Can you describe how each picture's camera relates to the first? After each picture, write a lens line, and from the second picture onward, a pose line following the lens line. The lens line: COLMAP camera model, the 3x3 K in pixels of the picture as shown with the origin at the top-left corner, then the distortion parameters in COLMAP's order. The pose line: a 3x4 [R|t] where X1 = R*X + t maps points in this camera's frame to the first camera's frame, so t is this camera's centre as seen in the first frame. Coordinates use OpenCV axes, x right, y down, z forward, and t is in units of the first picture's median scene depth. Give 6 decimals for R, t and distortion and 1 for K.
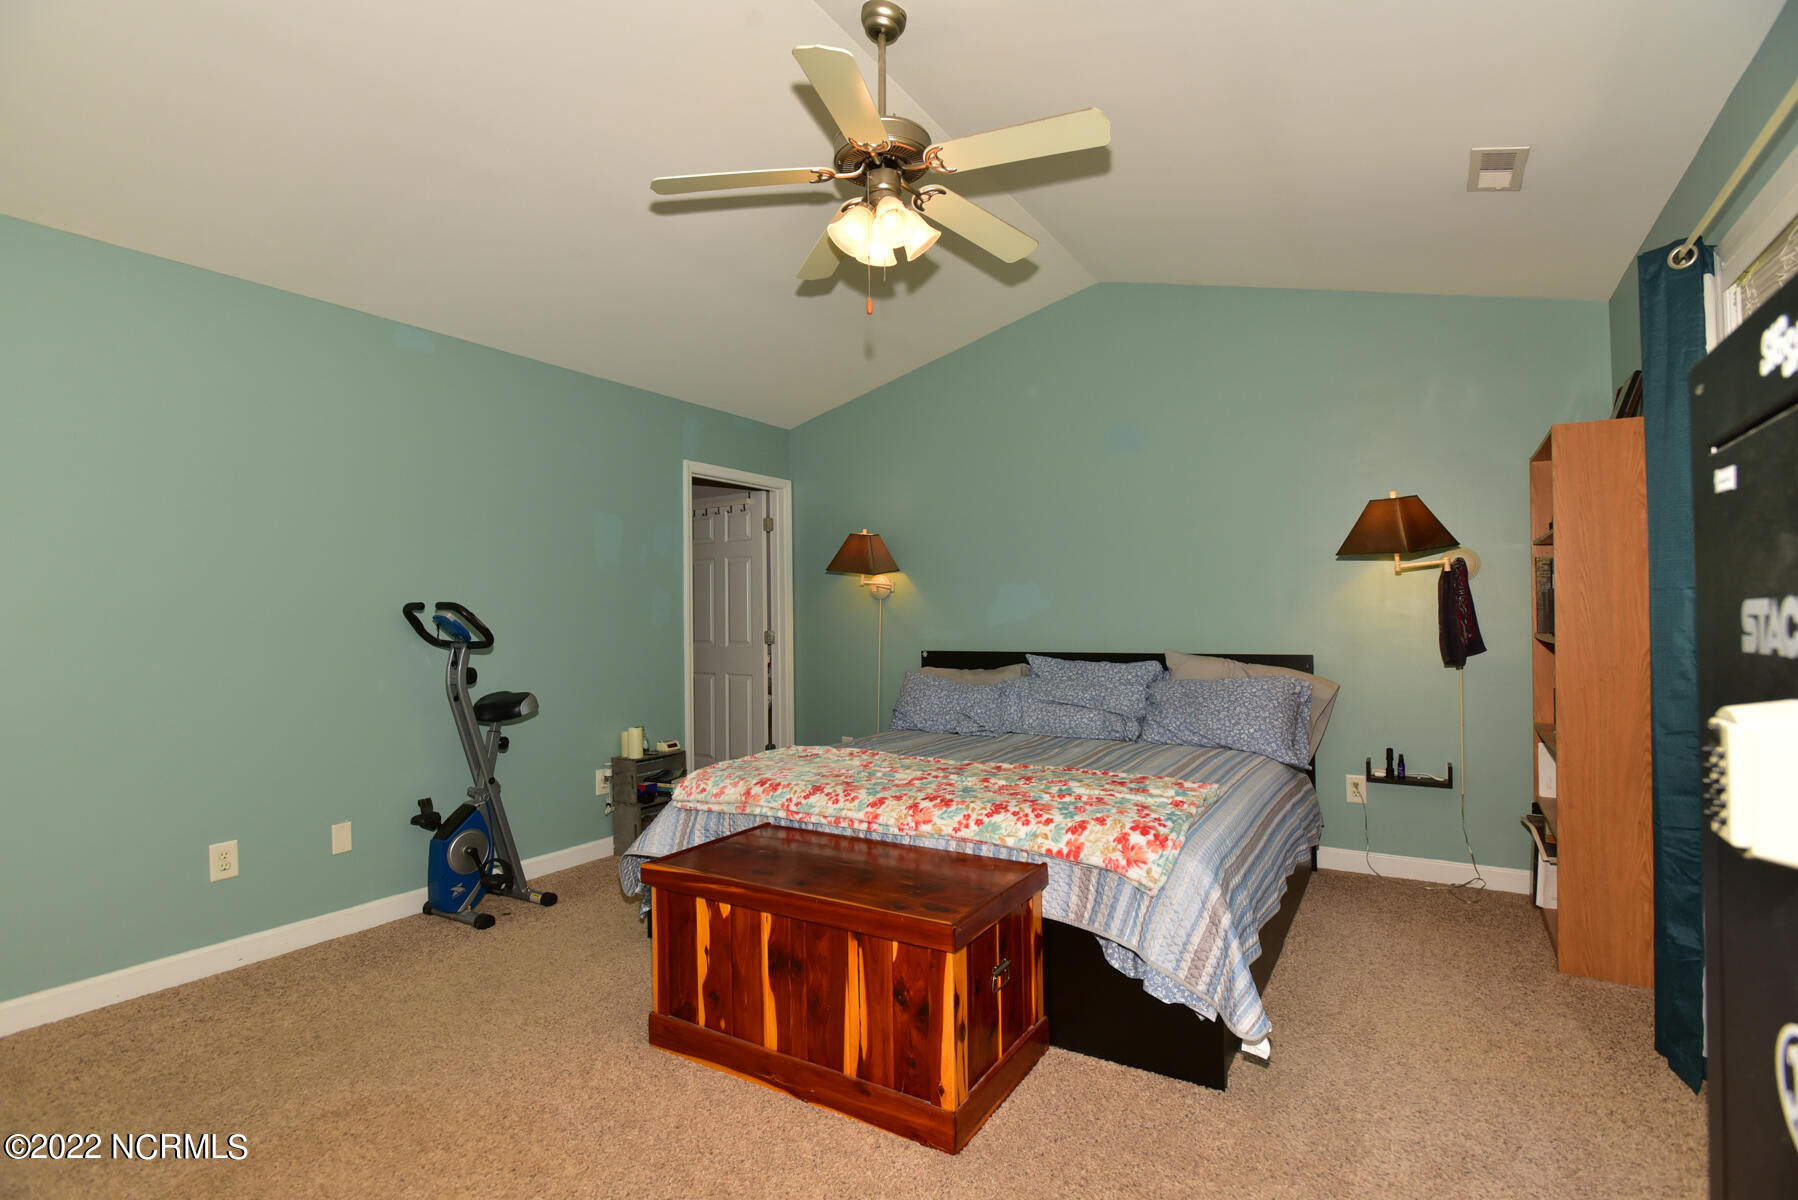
lens RADIAL K [[848.4, 0, 898.5], [0, 848.4, 610.5], [0, 0, 1]] dist [-0.015450, 0.002291]
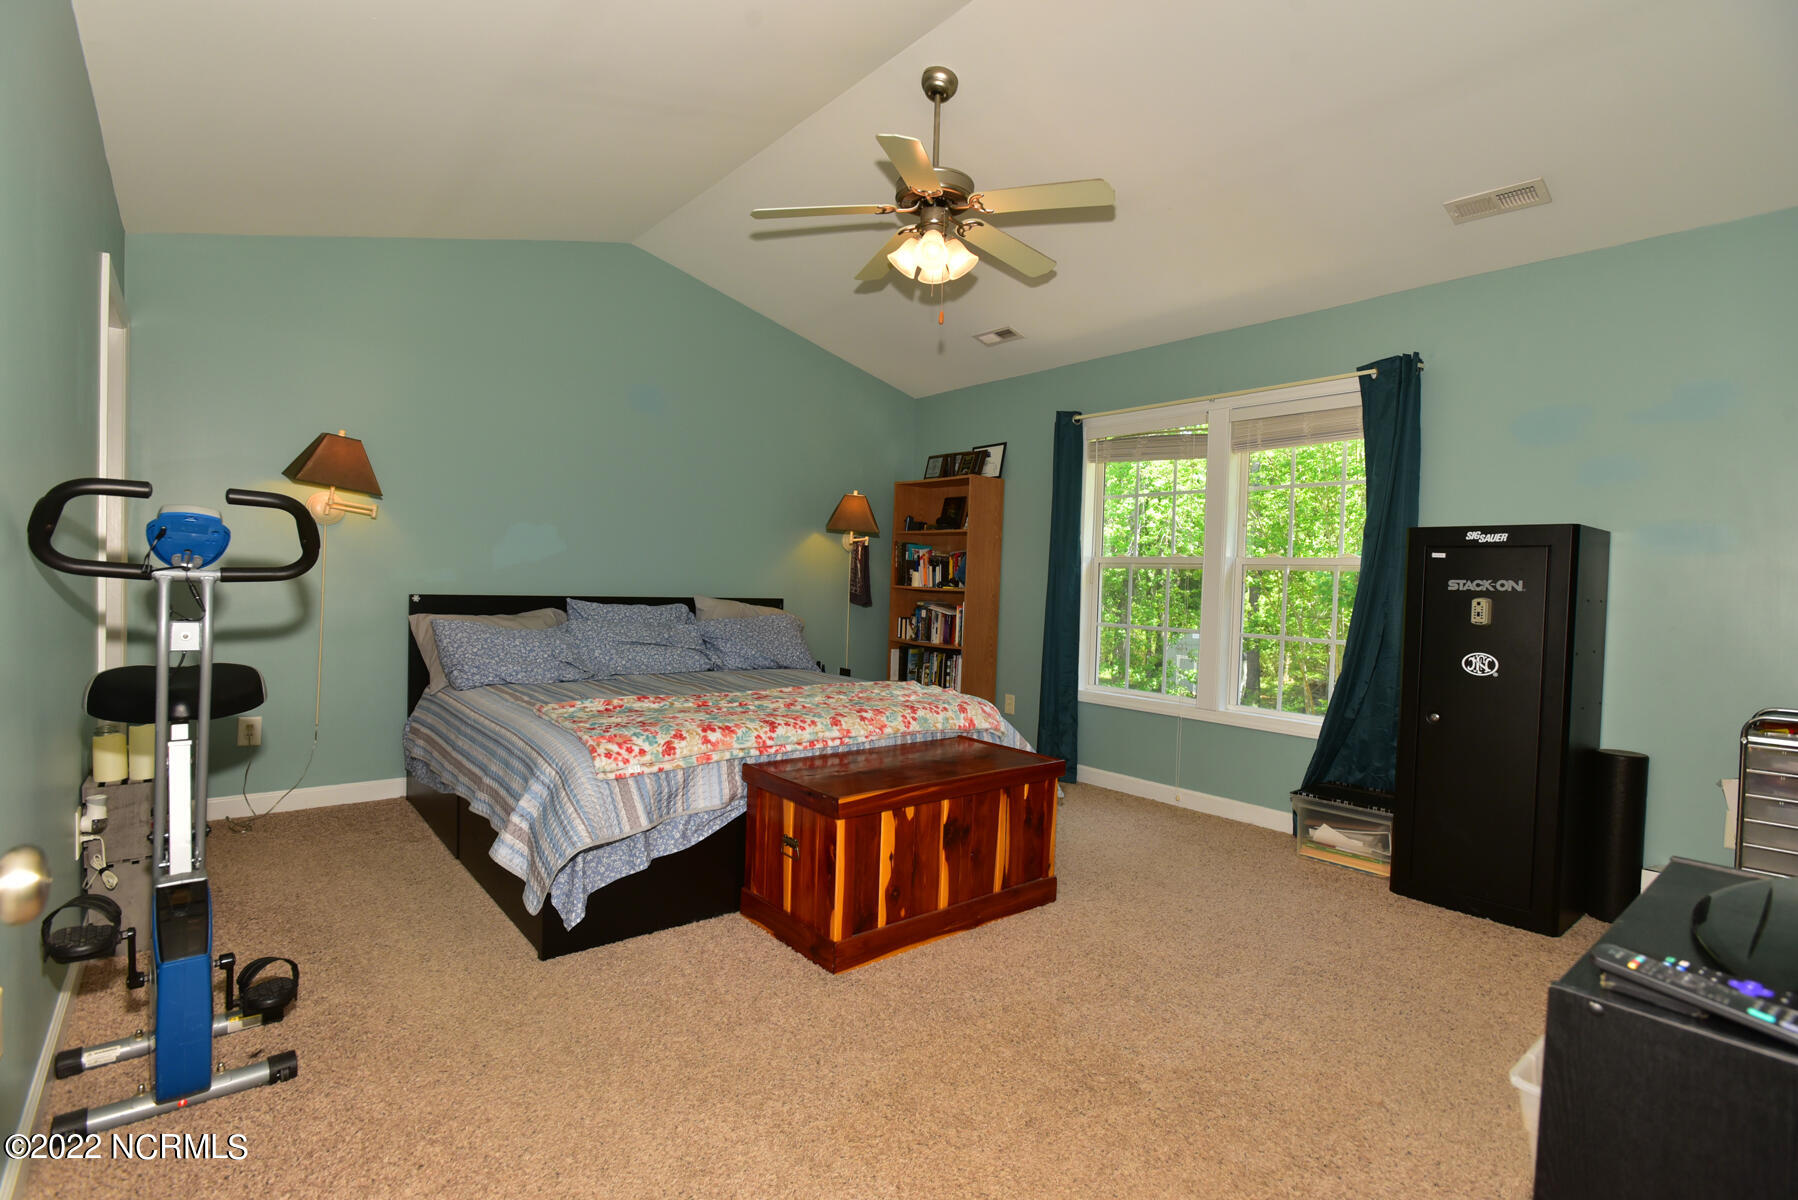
lens RADIAL K [[857.1, 0, 899.0], [0, 857.1, 600.0], [0, 0, 1]] dist [-0.038446, 0.000277]
pose [[0.319400, 0.000565, 0.947620, -1.234624], [-0.040371, 0.999100, 0.013011, 0.048209], [-0.946760, -0.042412, 0.319135, 0.619129]]
